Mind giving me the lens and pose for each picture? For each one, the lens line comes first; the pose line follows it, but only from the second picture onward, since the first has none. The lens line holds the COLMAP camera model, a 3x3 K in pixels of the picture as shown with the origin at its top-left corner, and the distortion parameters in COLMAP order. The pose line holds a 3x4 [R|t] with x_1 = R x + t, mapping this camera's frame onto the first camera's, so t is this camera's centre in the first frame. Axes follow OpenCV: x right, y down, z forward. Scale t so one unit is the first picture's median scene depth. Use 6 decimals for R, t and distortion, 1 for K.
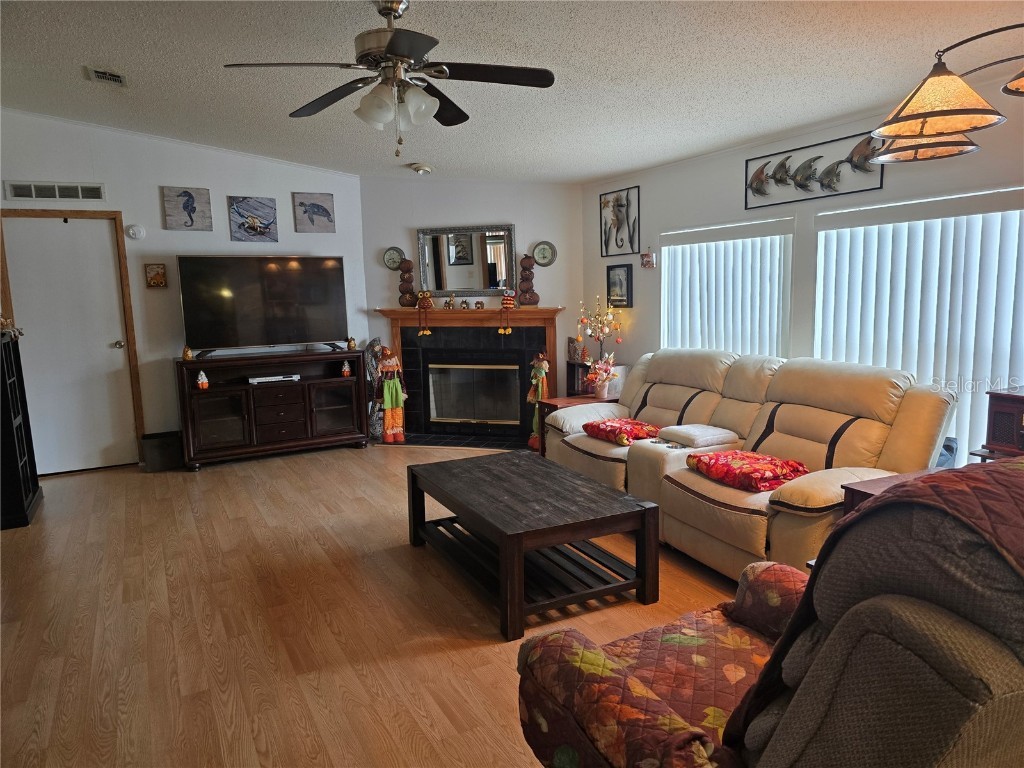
lens RADIAL K [[682.4, 0, 513.2], [0, 682.4, 385.1], [0, 0, 1]] dist [0.055538, -0.052107]
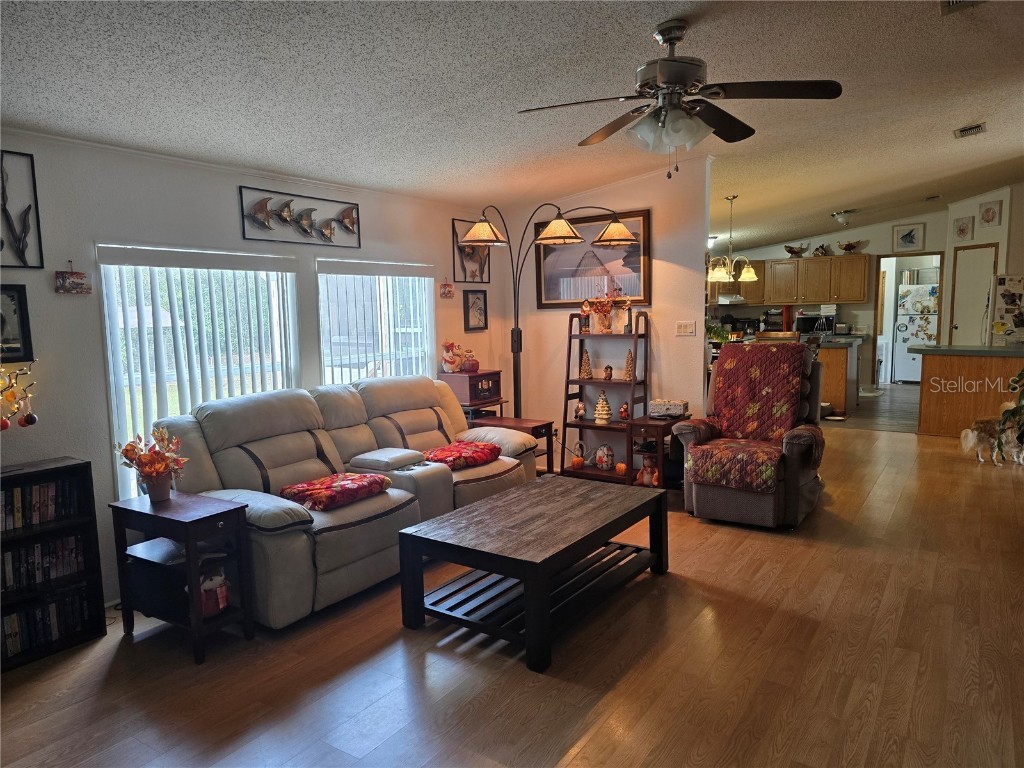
lens RADIAL K [[682.4, 0, 509.6], [0, 682.4, 387.0], [0, 0, 1]] dist [0.055538, -0.052107]
pose [[-0.456668, -0.060853, 0.887554, -0.608737], [0.161516, 0.975407, 0.149980, -0.133172], [-0.874853, 0.211845, -0.435608, 1.051440]]
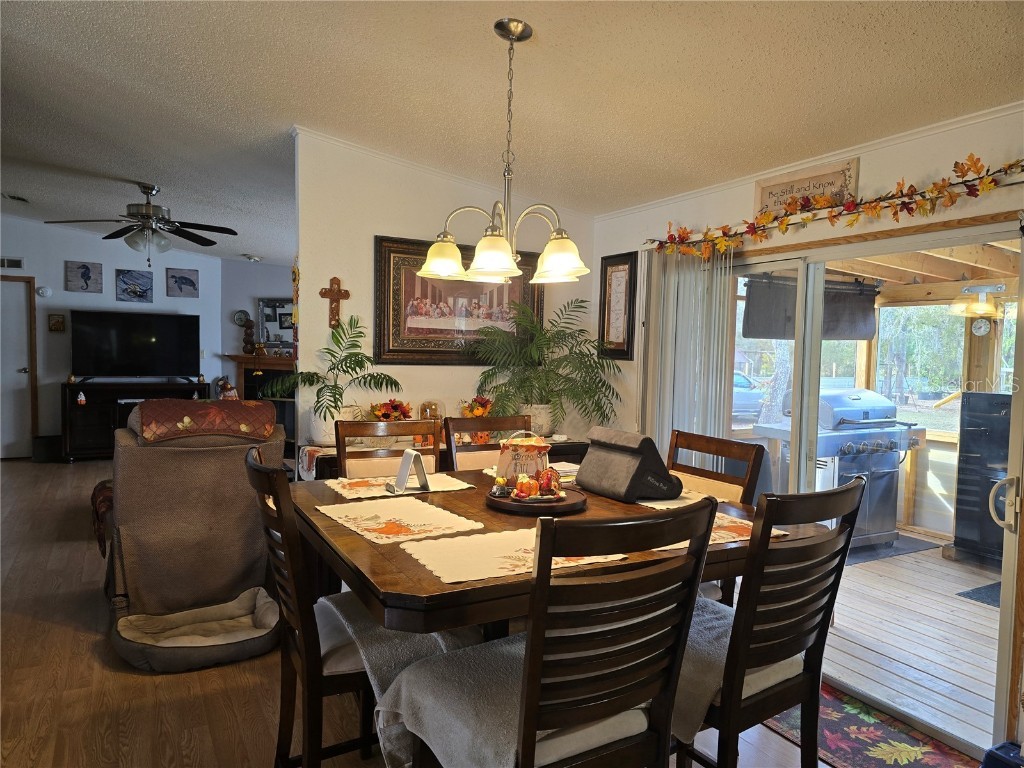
lens RADIAL K [[682.4, 0, 508.9], [0, 682.4, 388.6], [0, 0, 1]] dist [0.055538, -0.052107]
pose [[0.998705, 0.047956, 0.016978, 0.460263], [-0.046421, 0.995593, -0.081484, 0.055756], [-0.020811, 0.080591, 0.996530, -0.492442]]
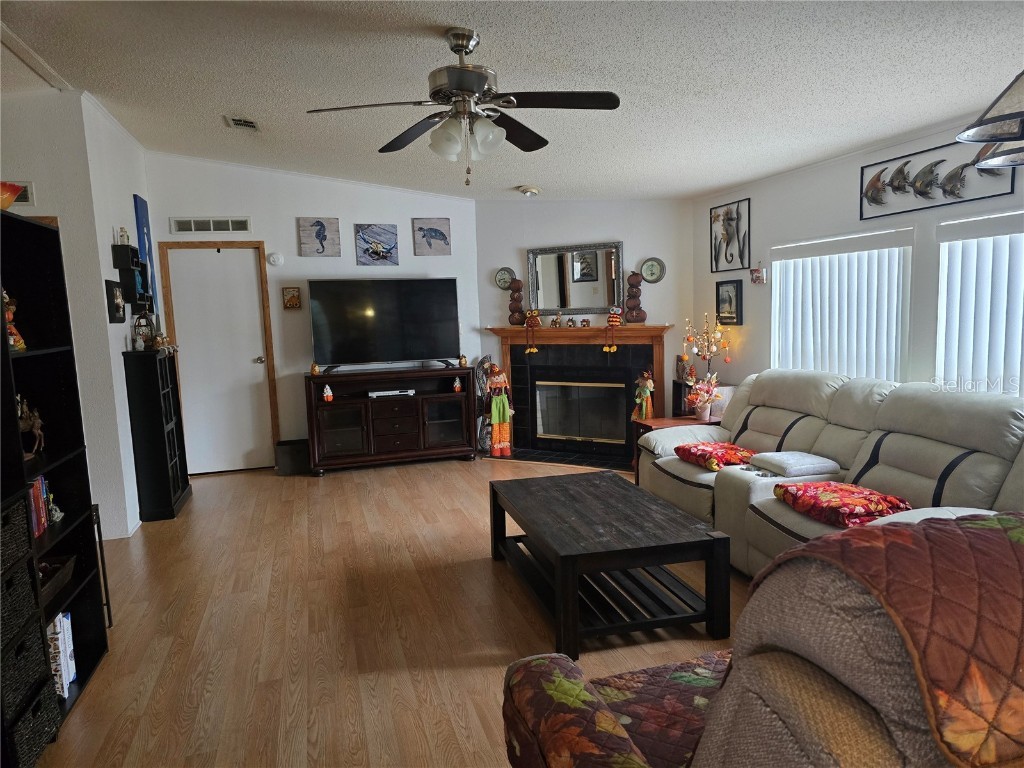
lens RADIAL K [[682.4, 0, 511.5], [0, 682.4, 391.9], [0, 0, 1]] dist [0.055538, -0.052107]
pose [[0.977427, 0.018236, -0.210484, 0.073559], [-0.020573, 0.999749, -0.008916, -0.006820], [0.210269, 0.013045, 0.977557, -0.000295]]
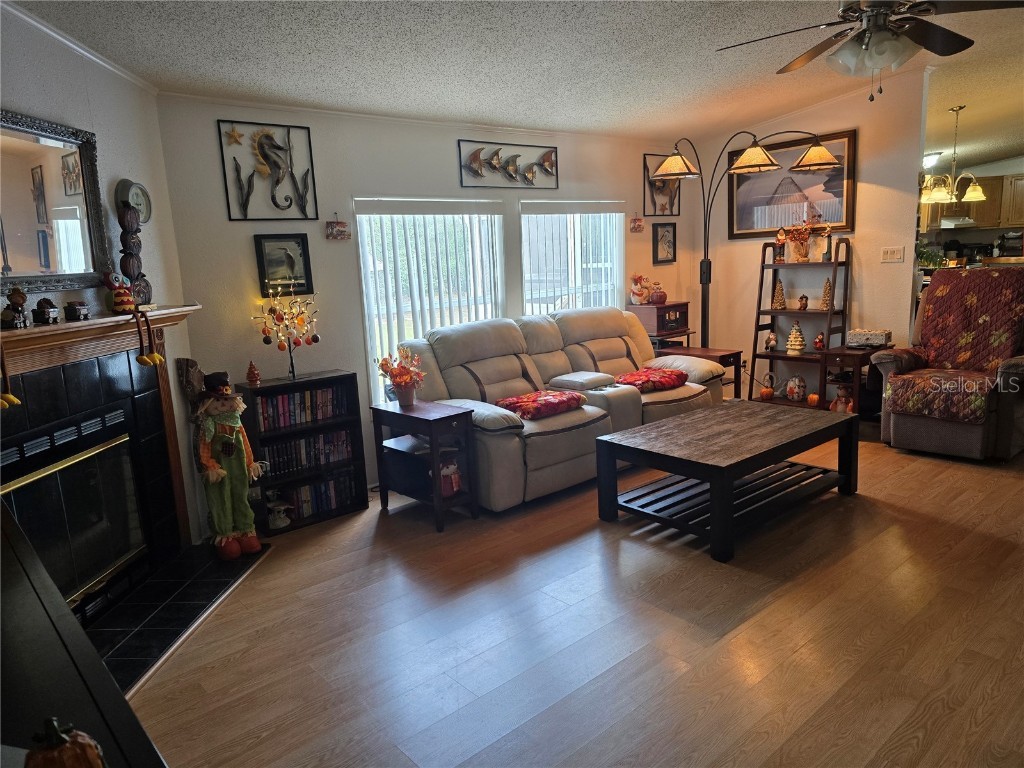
lens RADIAL K [[682.4, 0, 503.6], [0, 682.4, 382.6], [0, 0, 1]] dist [0.055538, -0.052107]
pose [[-0.202841, -0.140933, 0.969017, -0.688805], [0.195652, 0.963801, 0.181129, -0.133314], [-0.959466, 0.226331, -0.167924, 1.099003]]
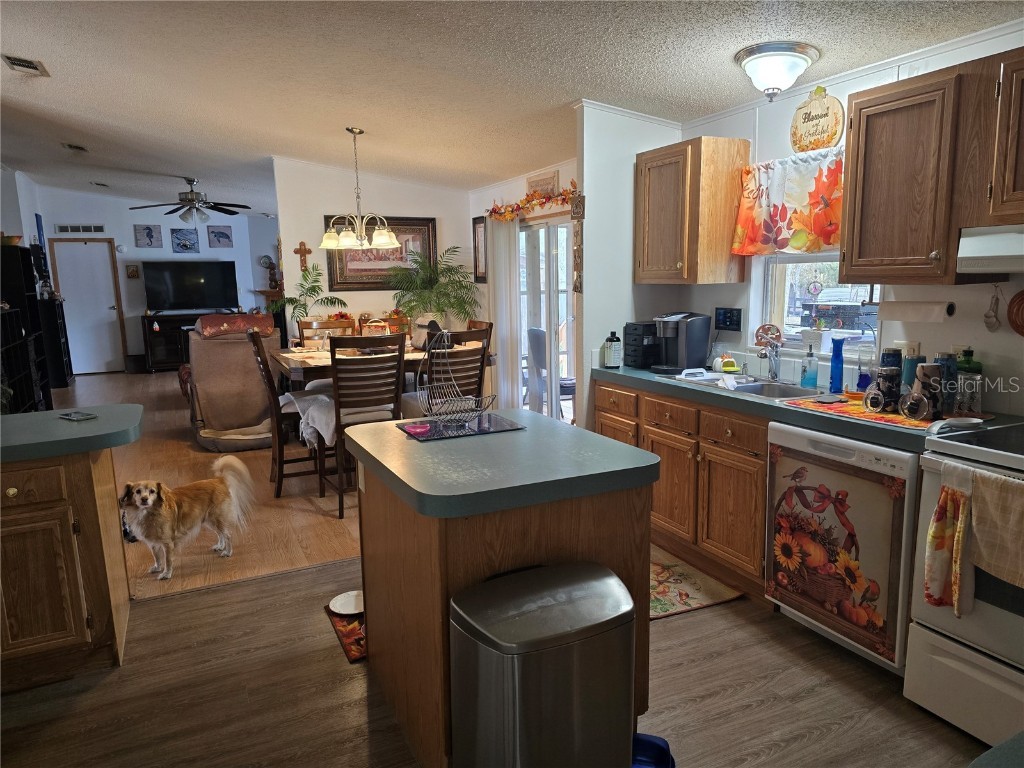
lens RADIAL K [[682.4, 0, 511.2], [0, 682.4, 390.9], [0, 0, 1]] dist [0.055538, -0.052107]
pose [[0.999073, 0.013134, -0.041001, 0.731806], [-0.011913, 0.999483, 0.029880, 0.121743], [0.041373, -0.029364, 0.998712, -1.045968]]
